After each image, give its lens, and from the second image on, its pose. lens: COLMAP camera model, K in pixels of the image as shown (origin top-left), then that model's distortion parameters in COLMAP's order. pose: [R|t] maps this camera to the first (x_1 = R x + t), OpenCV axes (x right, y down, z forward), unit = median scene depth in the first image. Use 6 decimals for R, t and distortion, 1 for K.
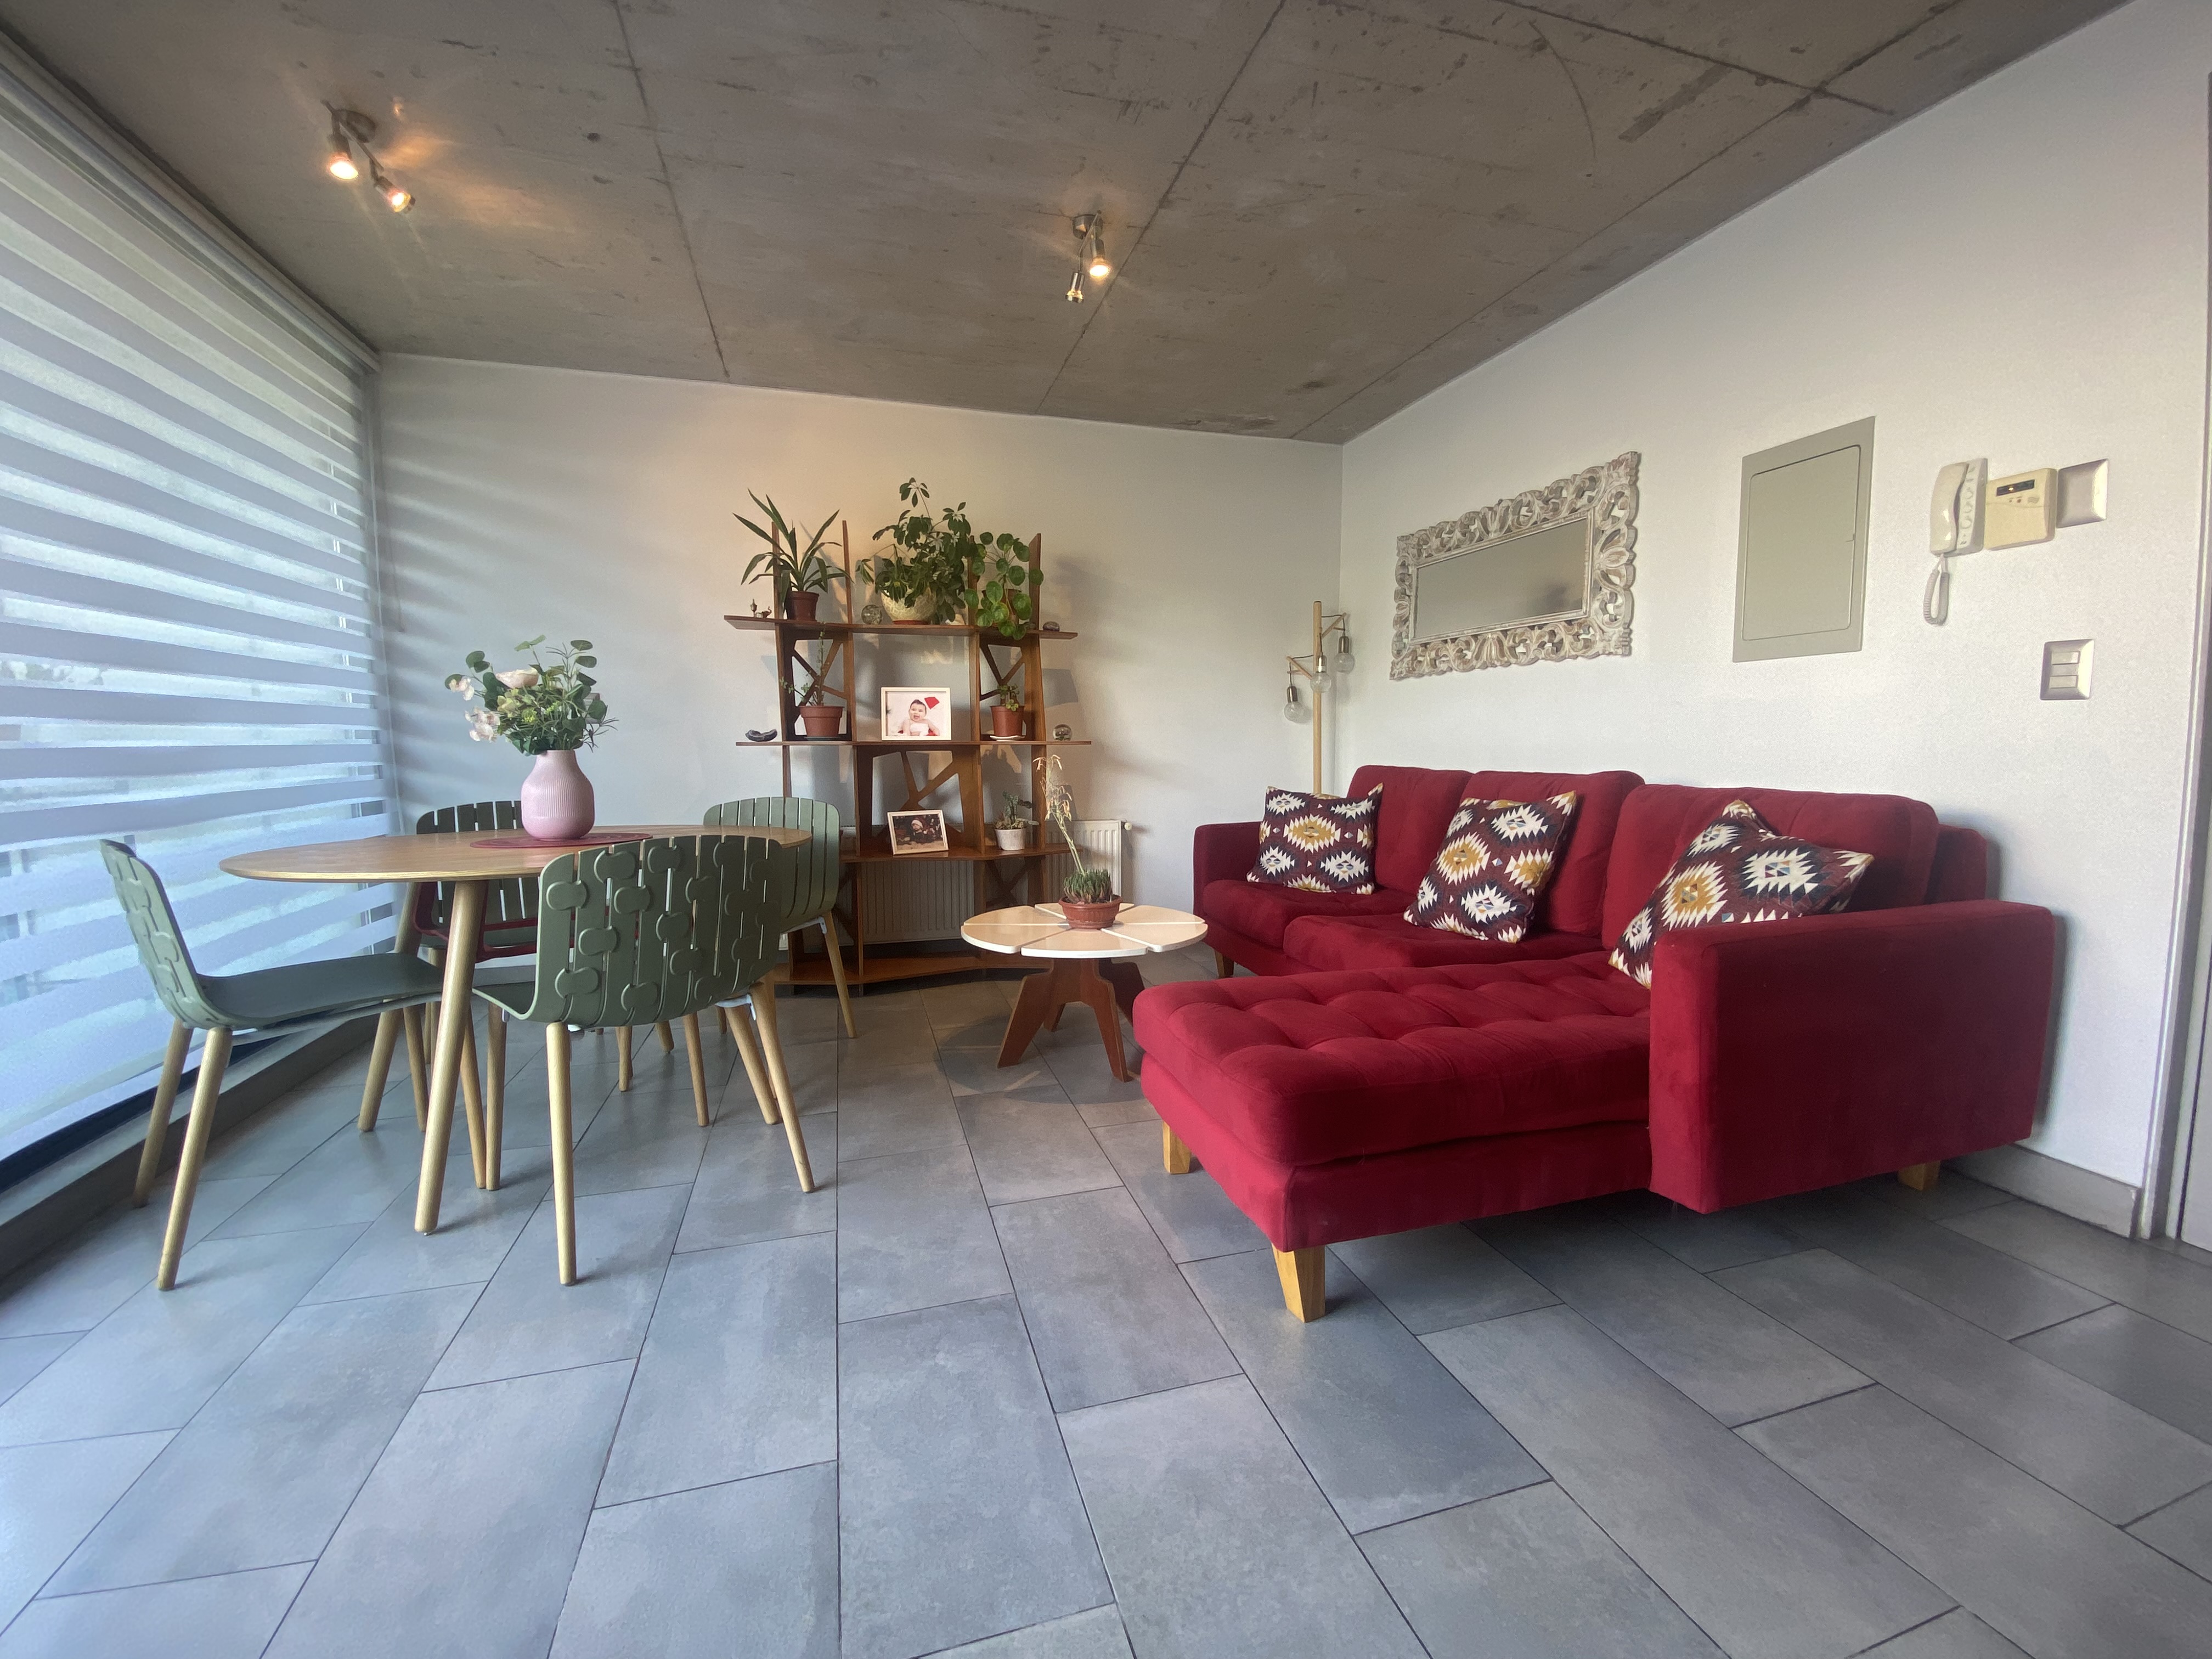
lens RADIAL K [[898.4, 0, 1106.0], [0, 898.4, 829.5], [0, 0, 1]] dist [0.023995, -0.024010]
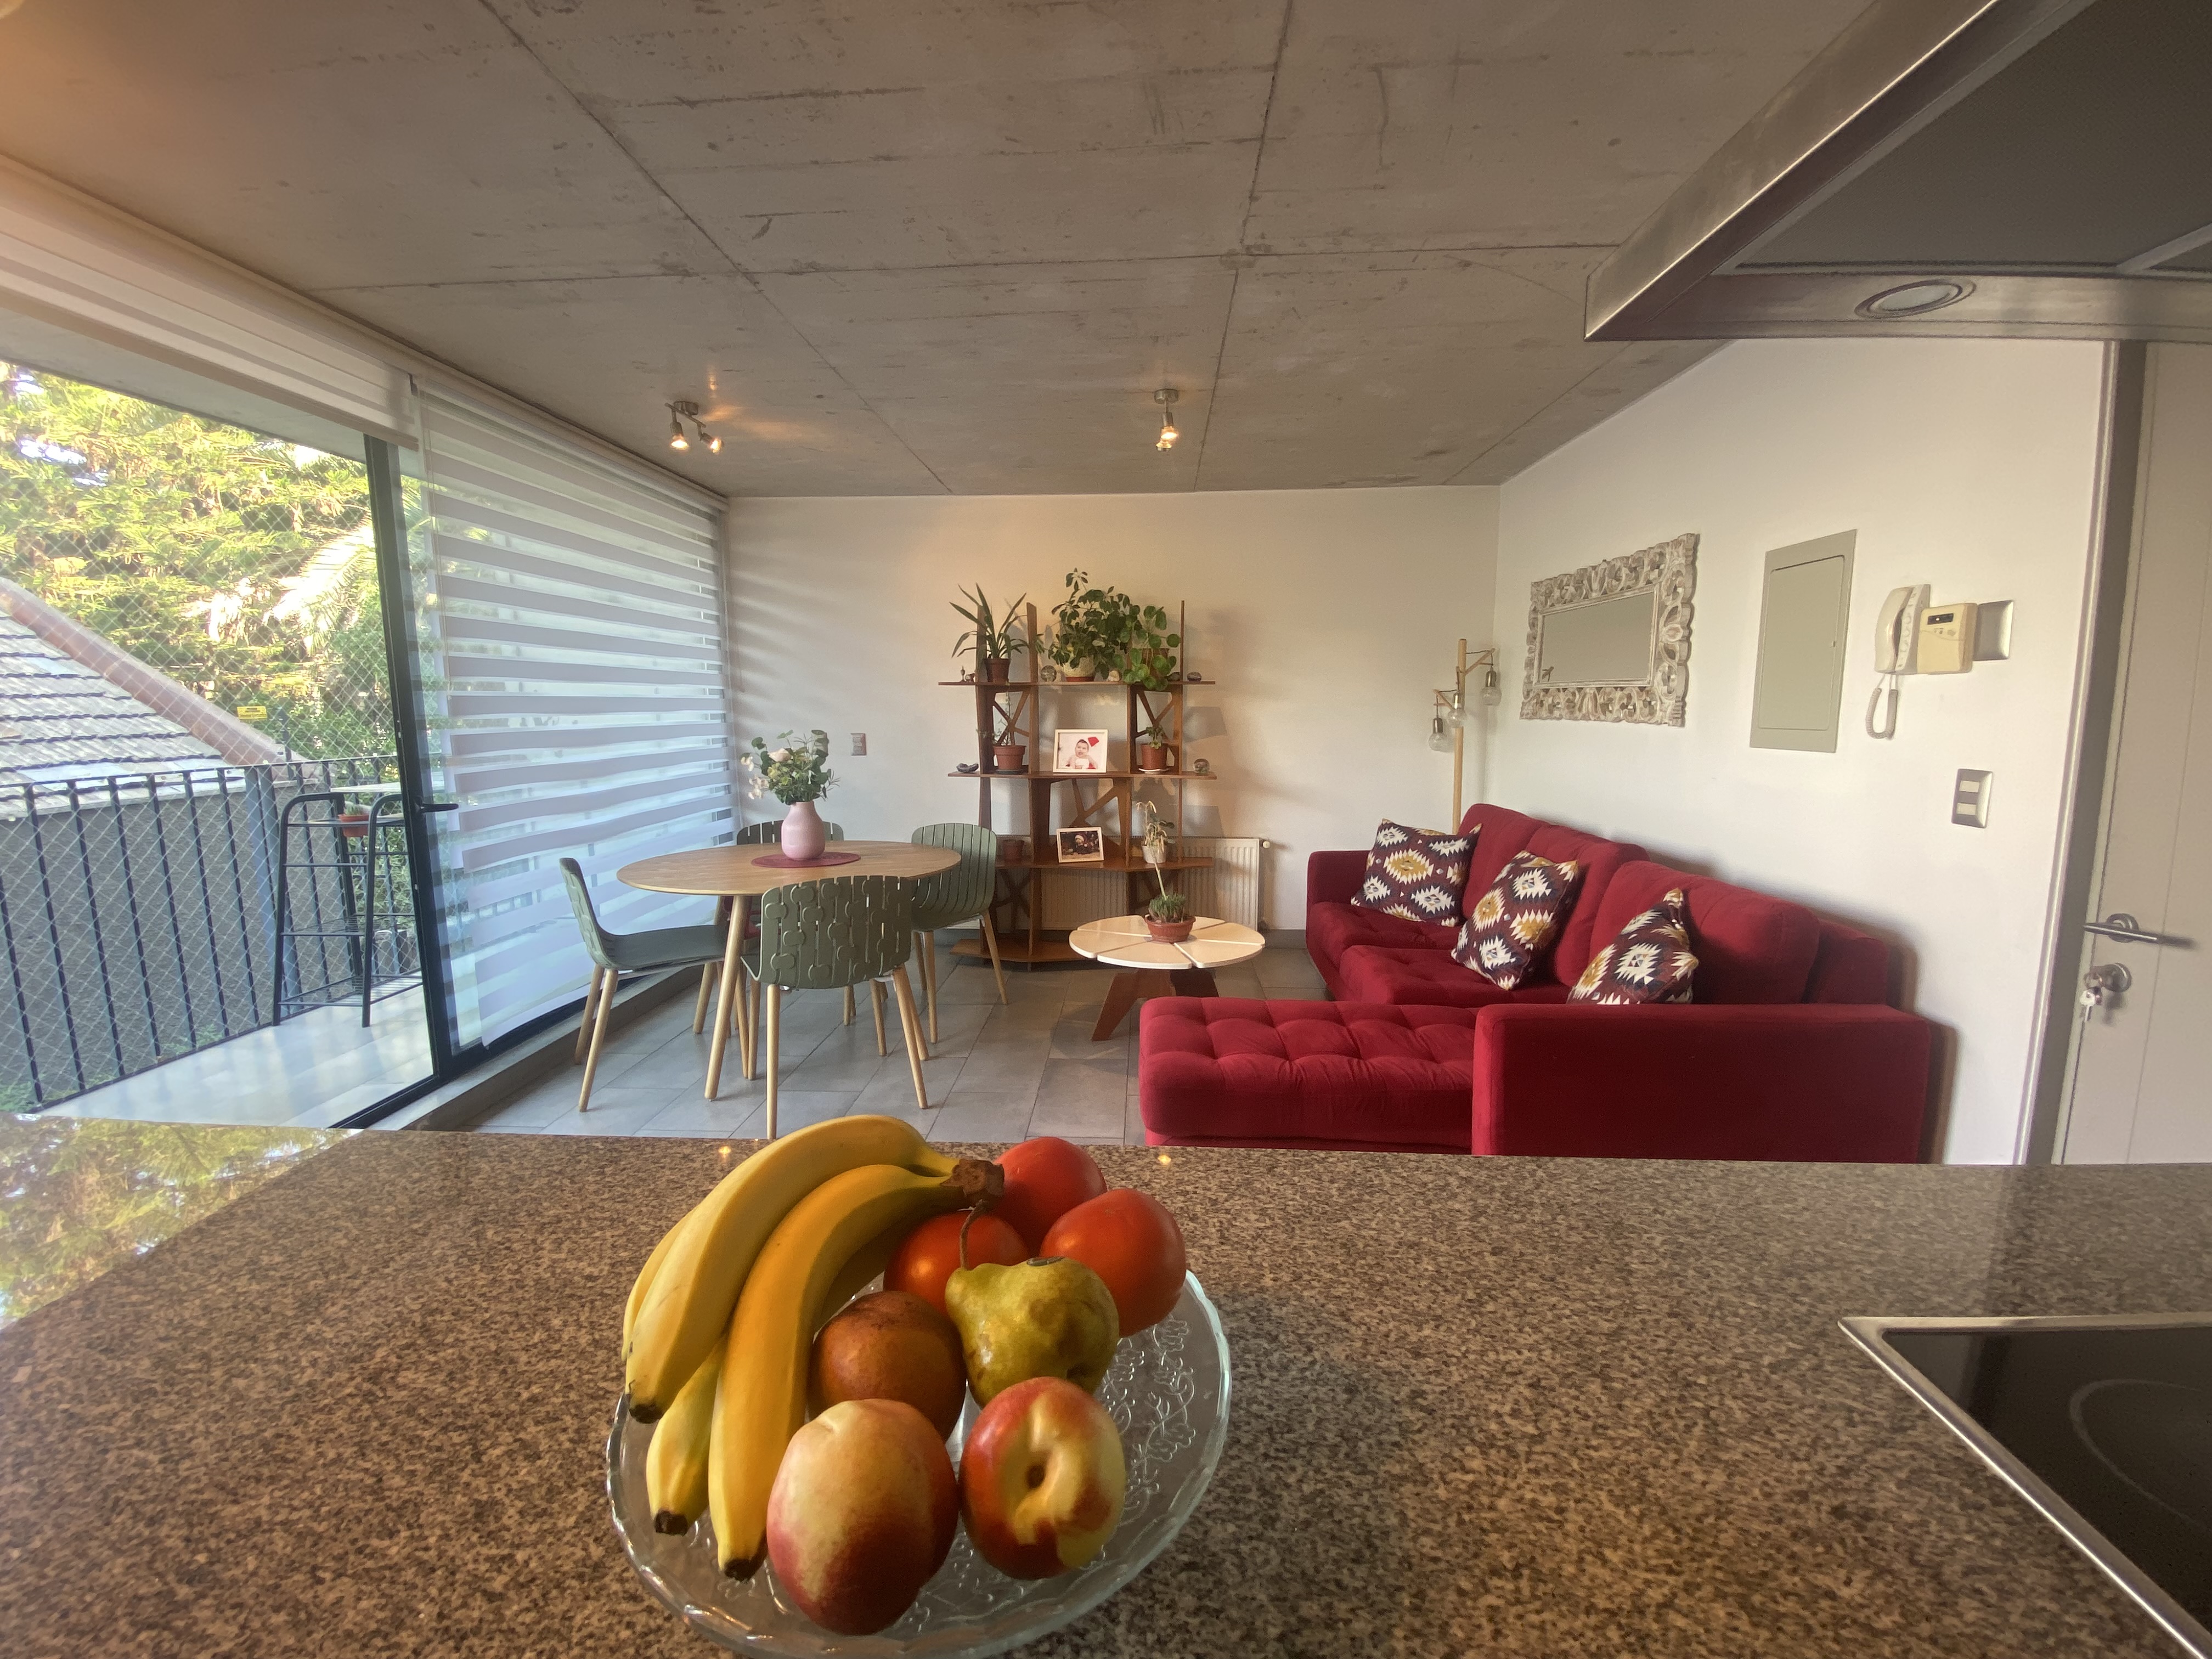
lens RADIAL K [[898.4, 0, 1106.0], [0, 898.4, 829.5], [0, 0, 1]] dist [0.023995, -0.024010]
pose [[0.943628, 0.046813, -0.327680, 0.292463], [-0.033303, 0.998353, 0.046722, -0.098969], [0.329327, -0.033176, 0.943633, -0.207329]]
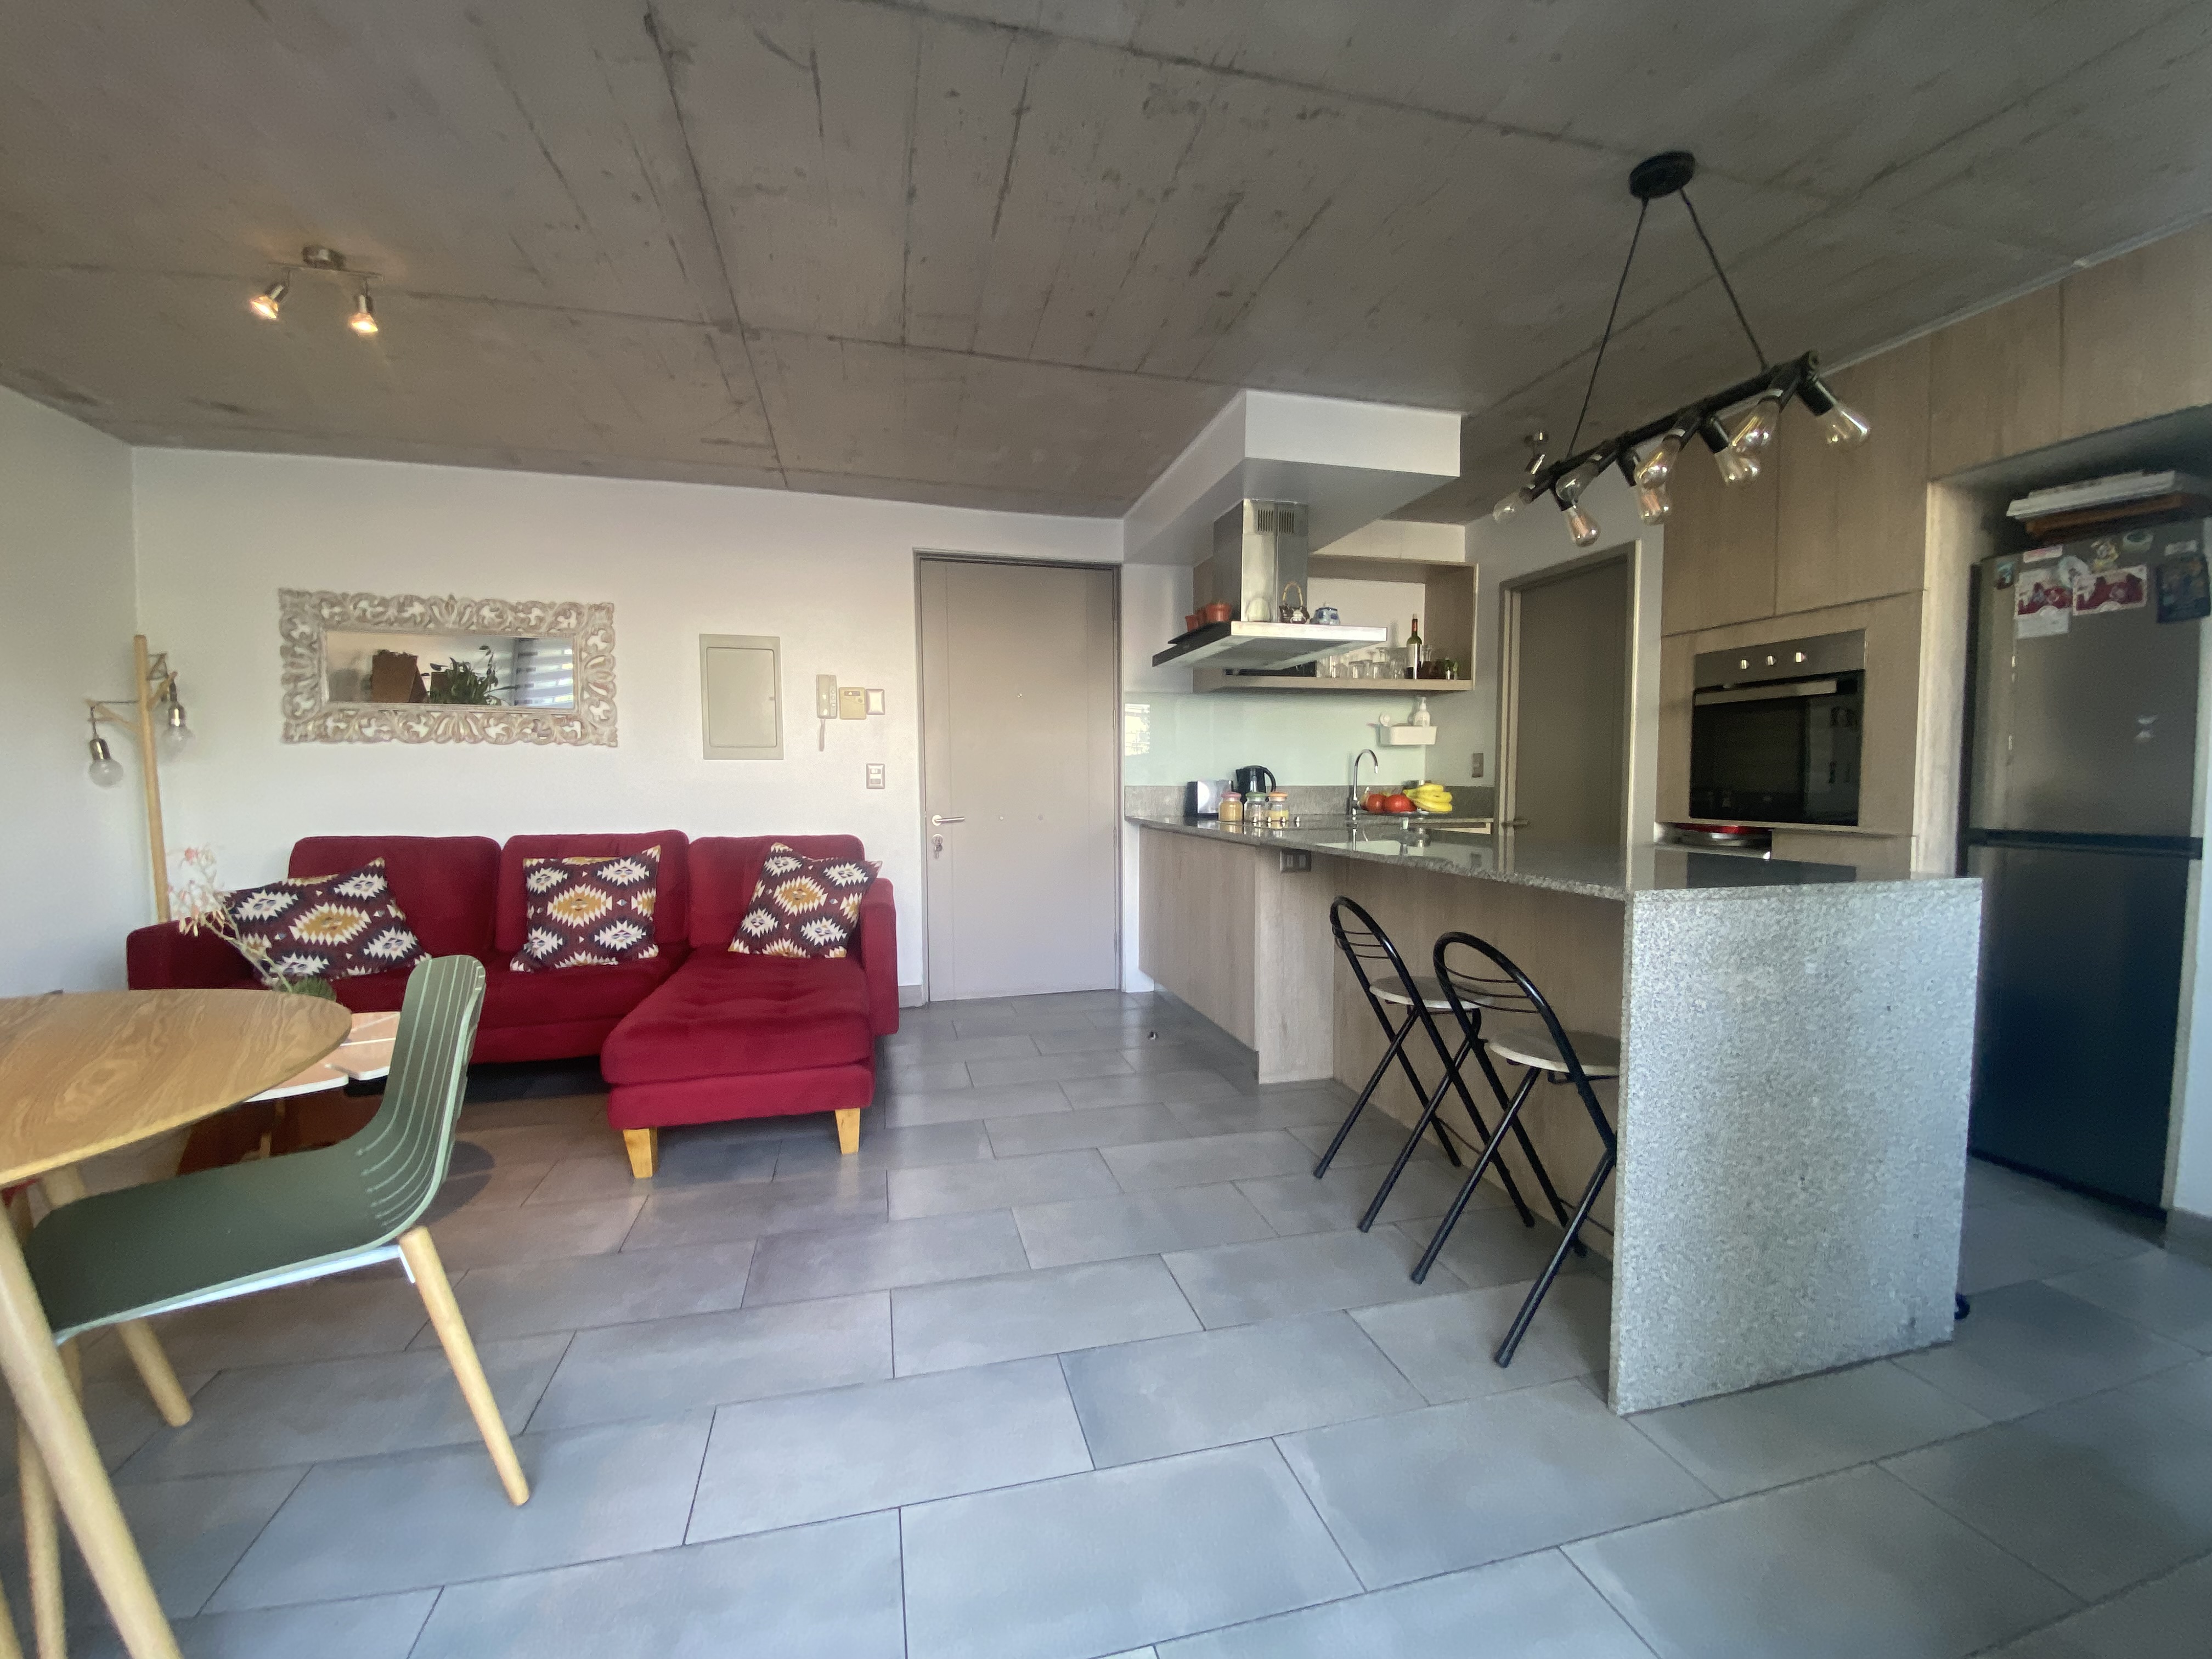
lens RADIAL K [[901.4, 0, 1102.5], [0, 901.4, 827.8], [0, 0, 1]] dist [0.010797, -0.016010]
pose [[0.030097, -0.049190, 0.998336, -0.780313], [0.096200, 0.994294, 0.046091, -0.060011], [-0.994907, 0.094652, 0.034657, 0.215166]]
